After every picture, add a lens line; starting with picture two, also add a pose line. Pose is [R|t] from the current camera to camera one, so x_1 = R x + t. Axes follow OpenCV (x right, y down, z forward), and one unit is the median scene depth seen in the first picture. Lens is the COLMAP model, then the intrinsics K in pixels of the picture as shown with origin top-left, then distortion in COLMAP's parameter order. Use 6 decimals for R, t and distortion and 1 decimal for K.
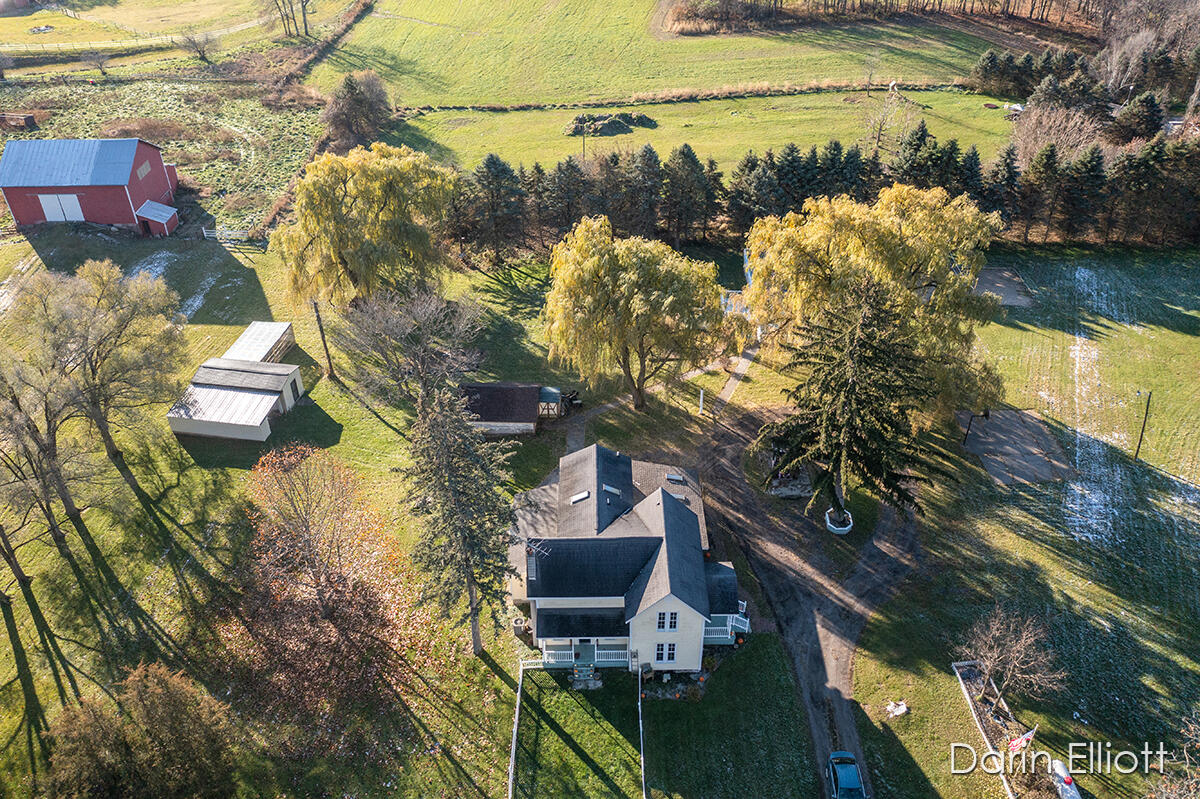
lens RADIAL K [[944.7, 0, 598.4], [0, 944.7, 401.3], [0, 0, 1]] dist [-0.016019, 0.003258]
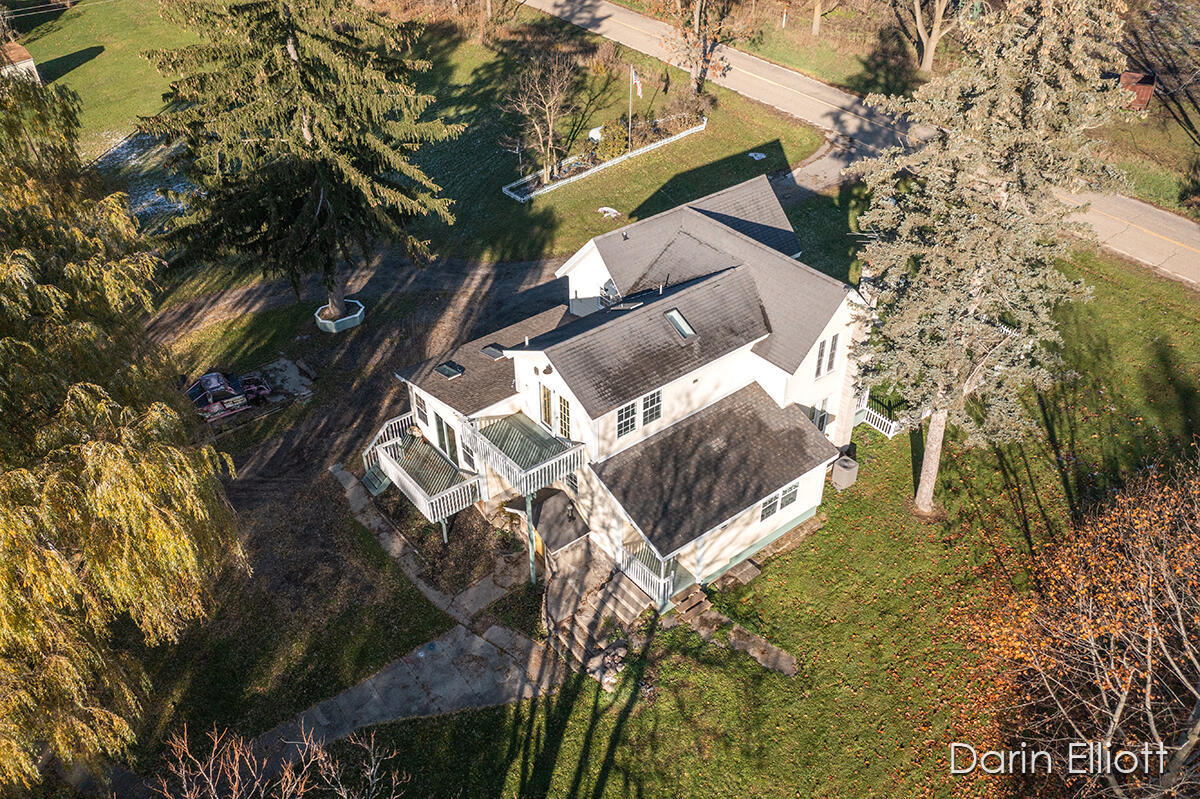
lens RADIAL K [[944.7, 0, 599.4], [0, 944.7, 402.5], [0, 0, 1]] dist [-0.016019, 0.003258]
pose [[-0.614354, -0.460131, 0.640974, -0.293668], [0.476179, 0.431530, 0.766182, -0.252416], [-0.629144, 0.775926, -0.046007, 0.926816]]
